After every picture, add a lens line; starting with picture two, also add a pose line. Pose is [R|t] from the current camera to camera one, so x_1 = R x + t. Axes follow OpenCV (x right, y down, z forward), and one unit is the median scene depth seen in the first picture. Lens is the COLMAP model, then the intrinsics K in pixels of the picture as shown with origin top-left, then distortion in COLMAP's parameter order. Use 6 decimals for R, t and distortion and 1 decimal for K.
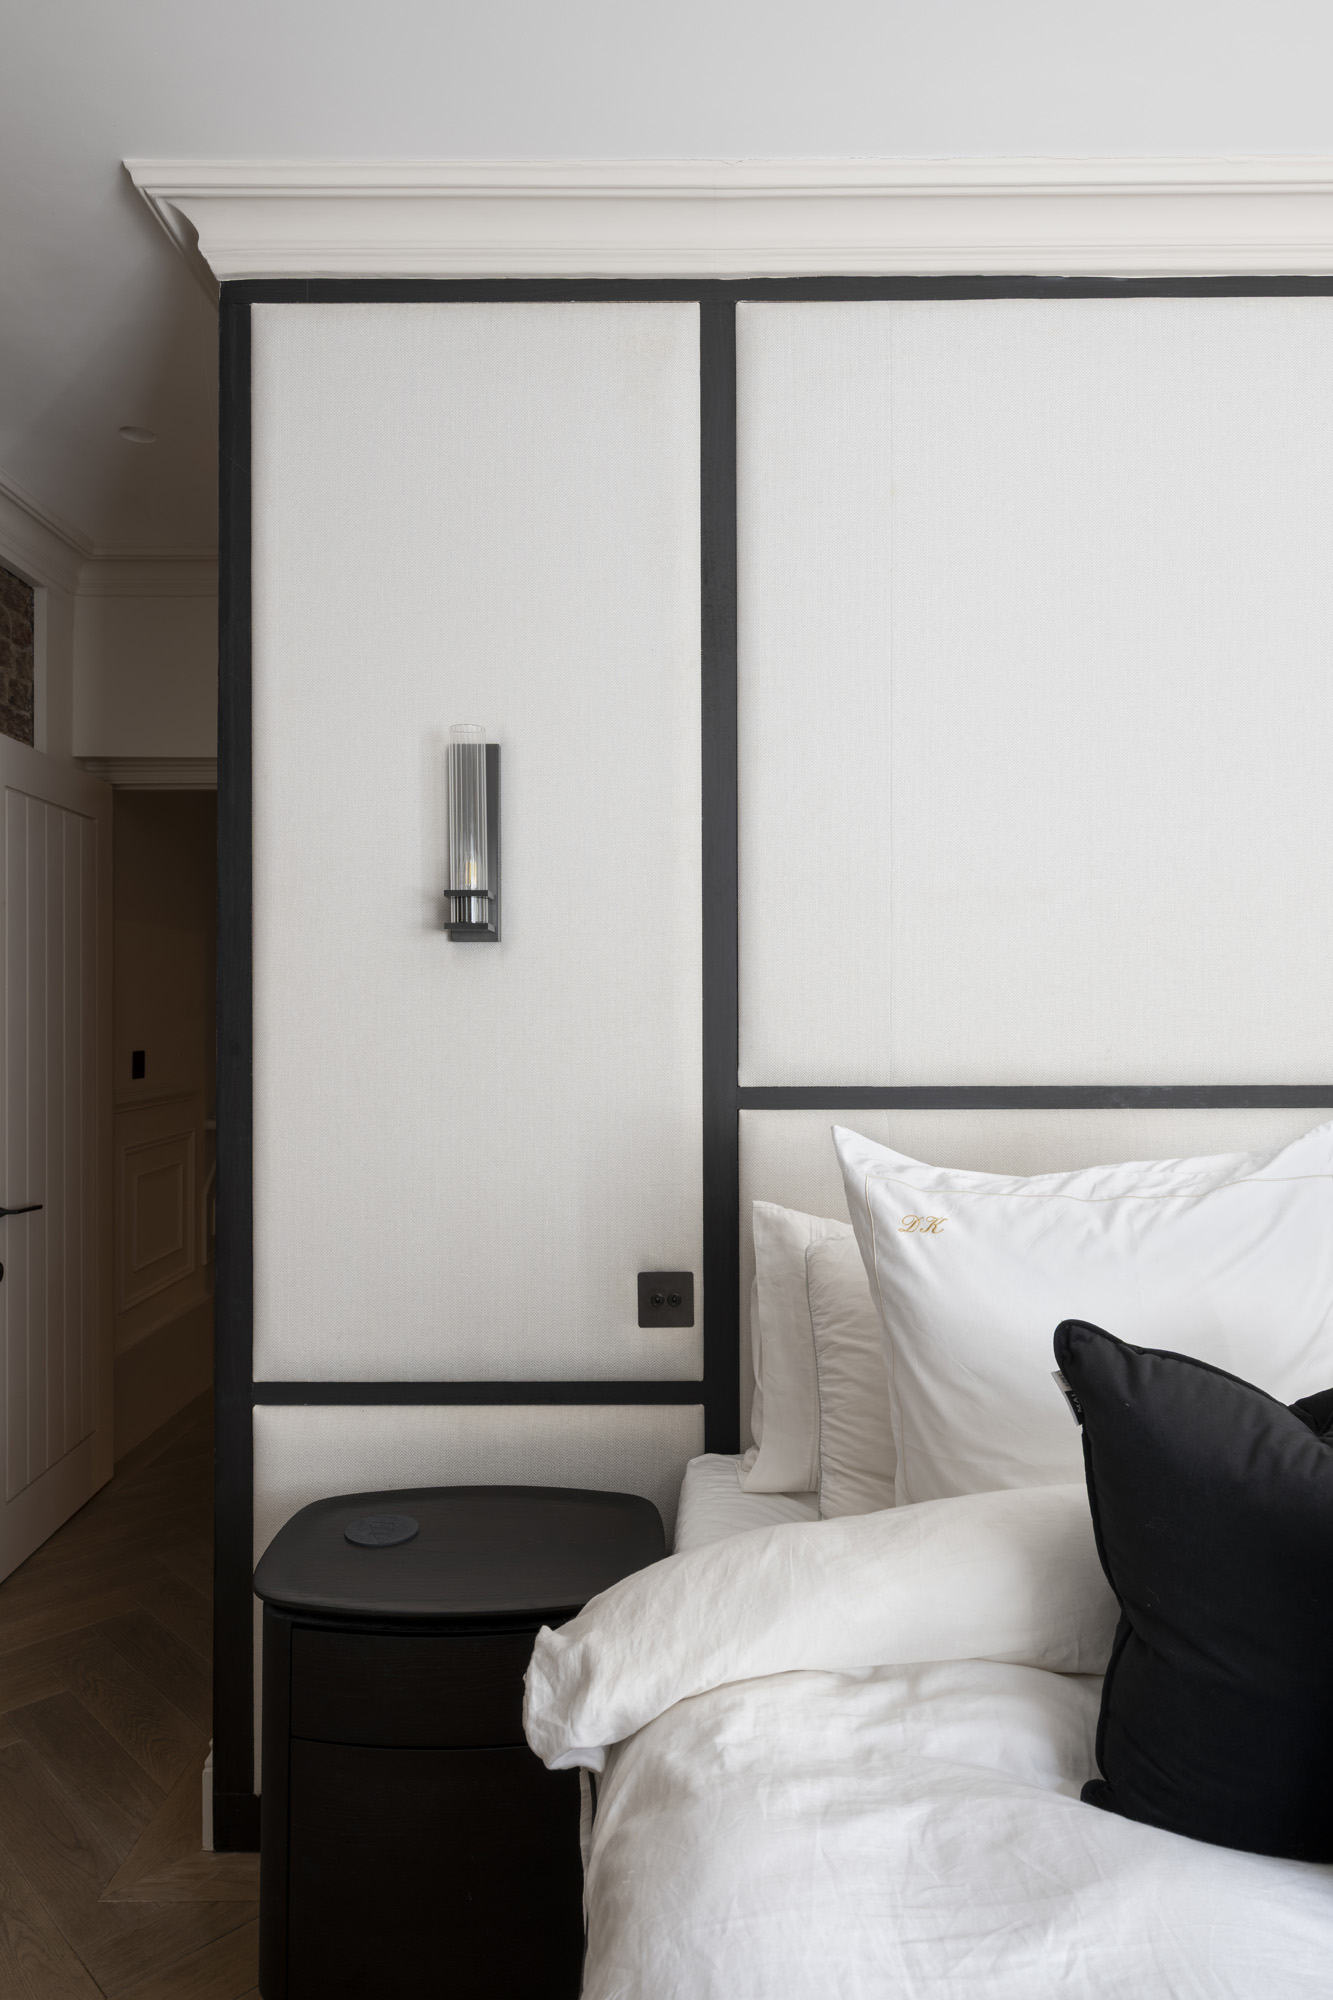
lens RADIAL K [[1200.7, 0, 663.7], [0, 1200.7, 1021.8], [0, 0, 1]] dist [-0.002196, 0.000123]
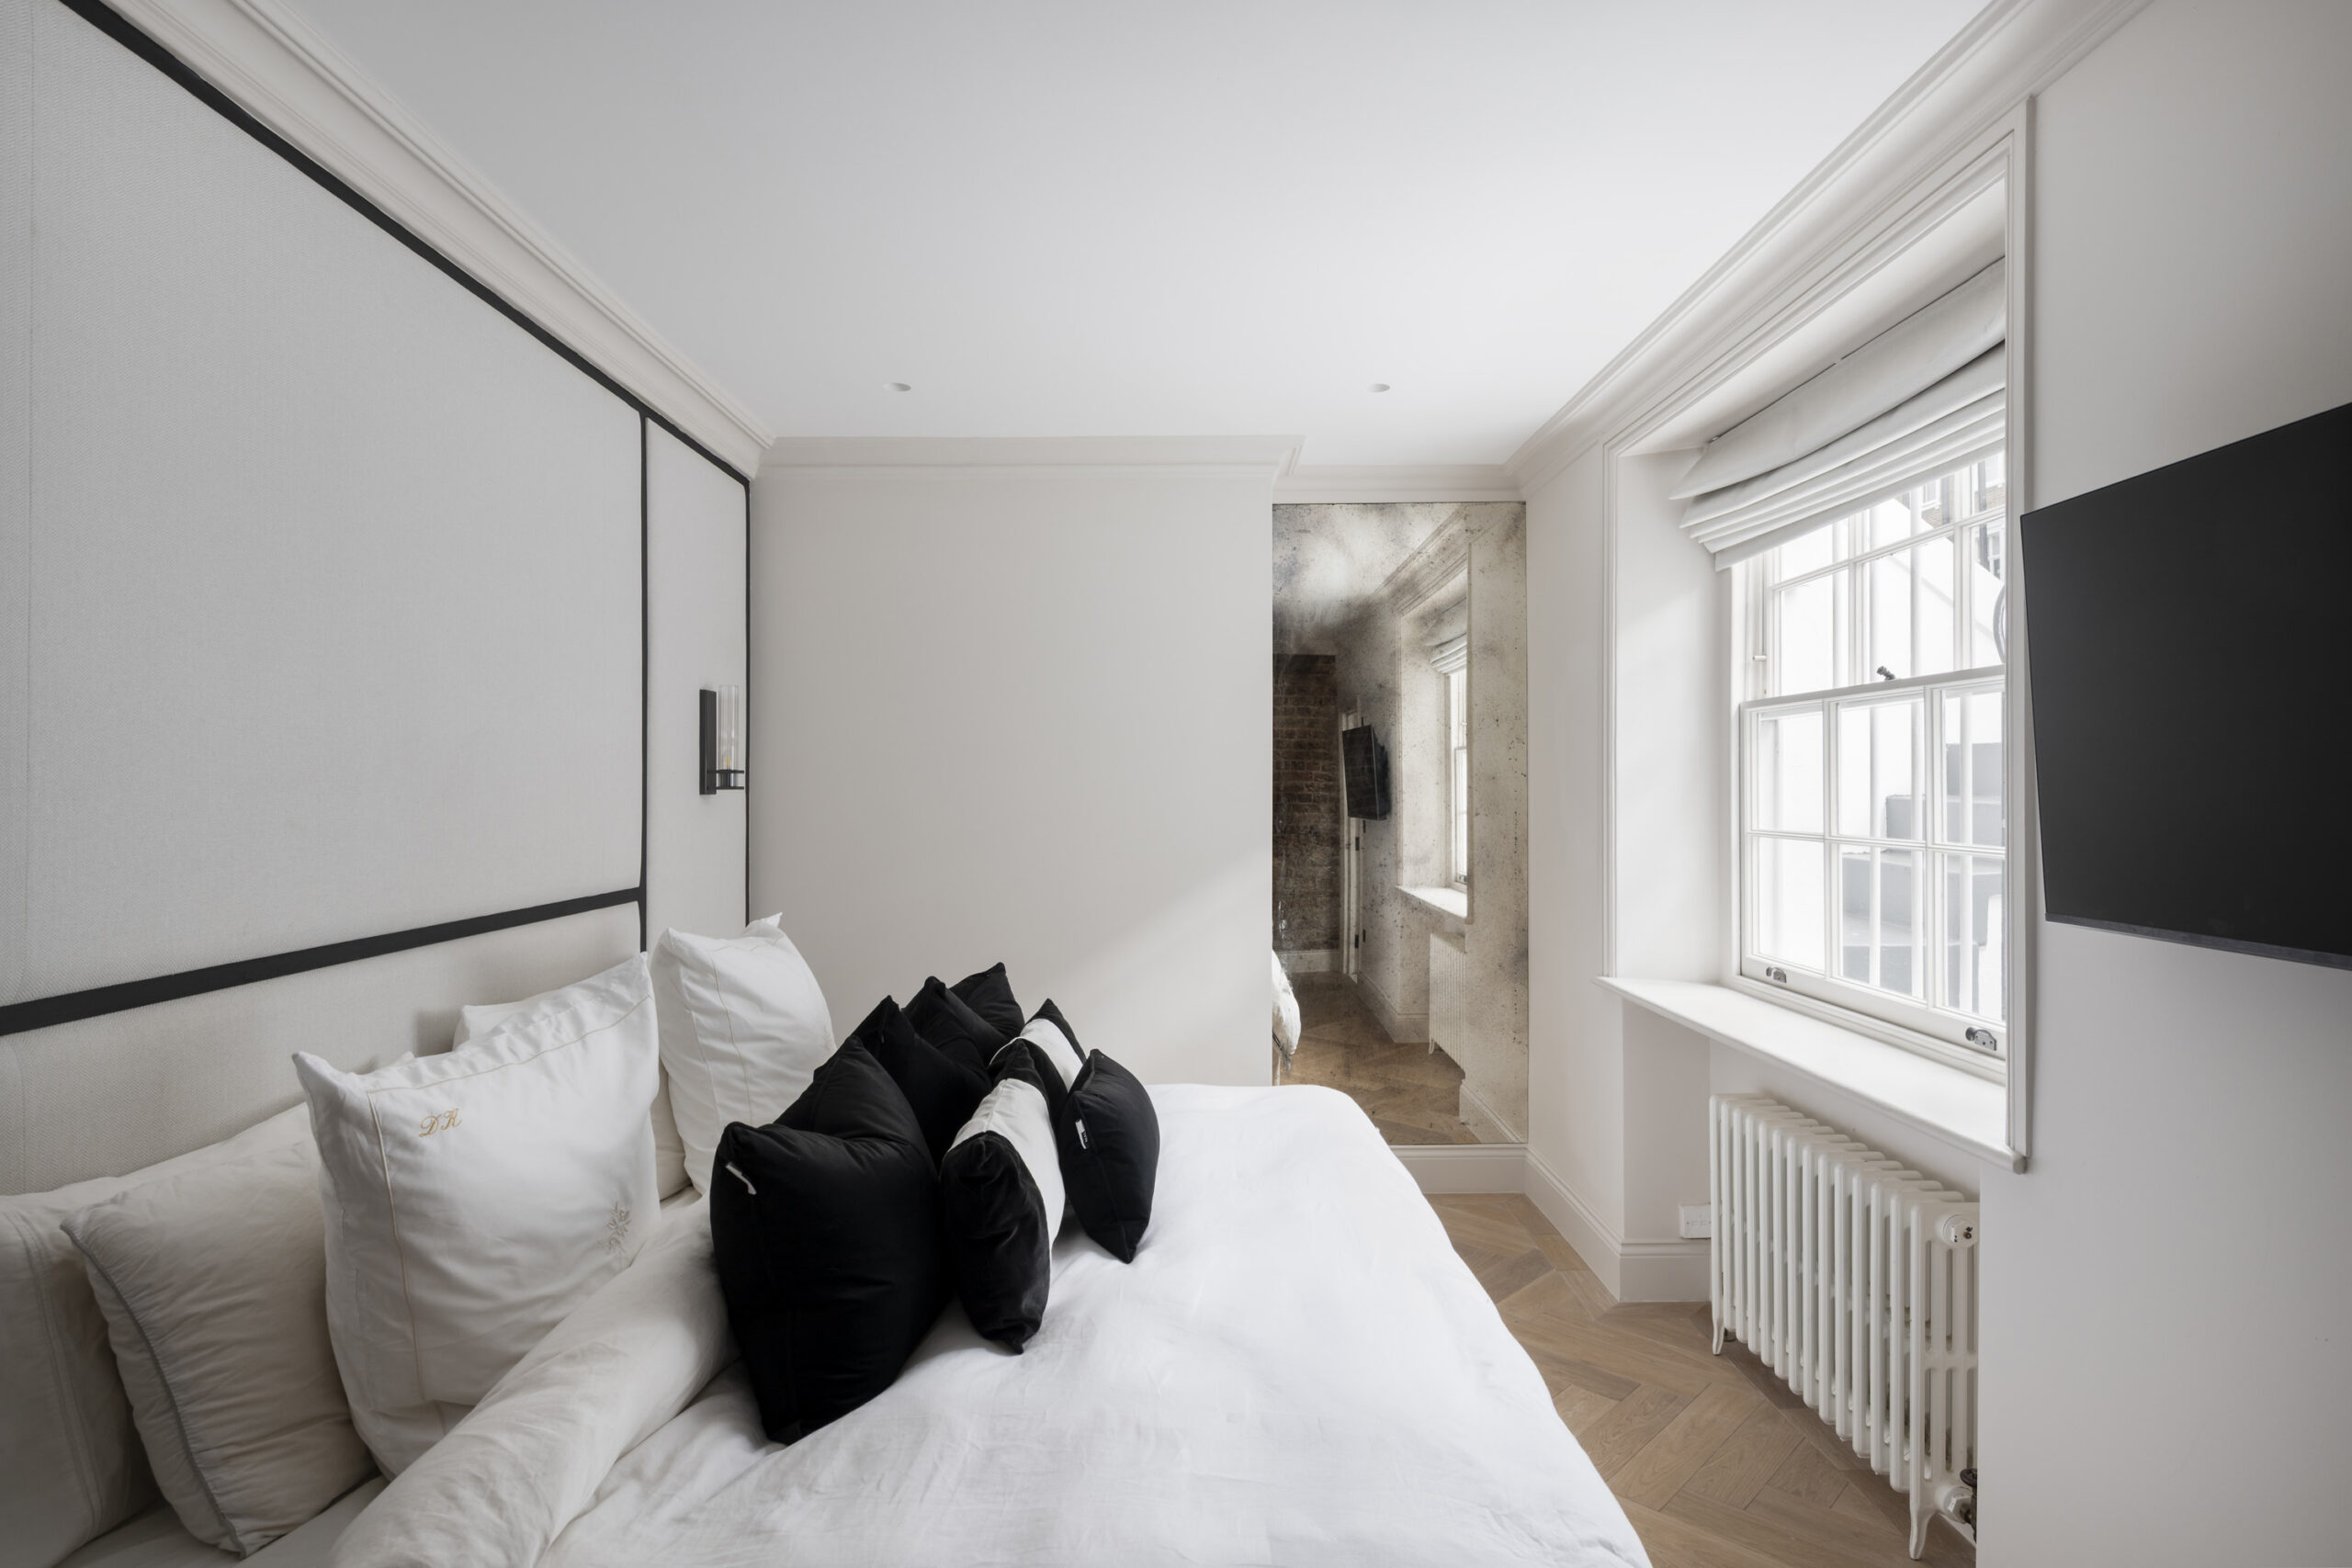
lens RADIAL K [[1238.7, 0, 1171.9], [0, 1238.7, 783.9], [0, 0, 1]] dist [-0.005319, -0.001681]
pose [[-0.014685, 0.010998, 0.999832, -0.754116], [-0.003147, 0.999934, -0.011046, -0.098084], [-0.999887, -0.003308, -0.014650, 0.345306]]
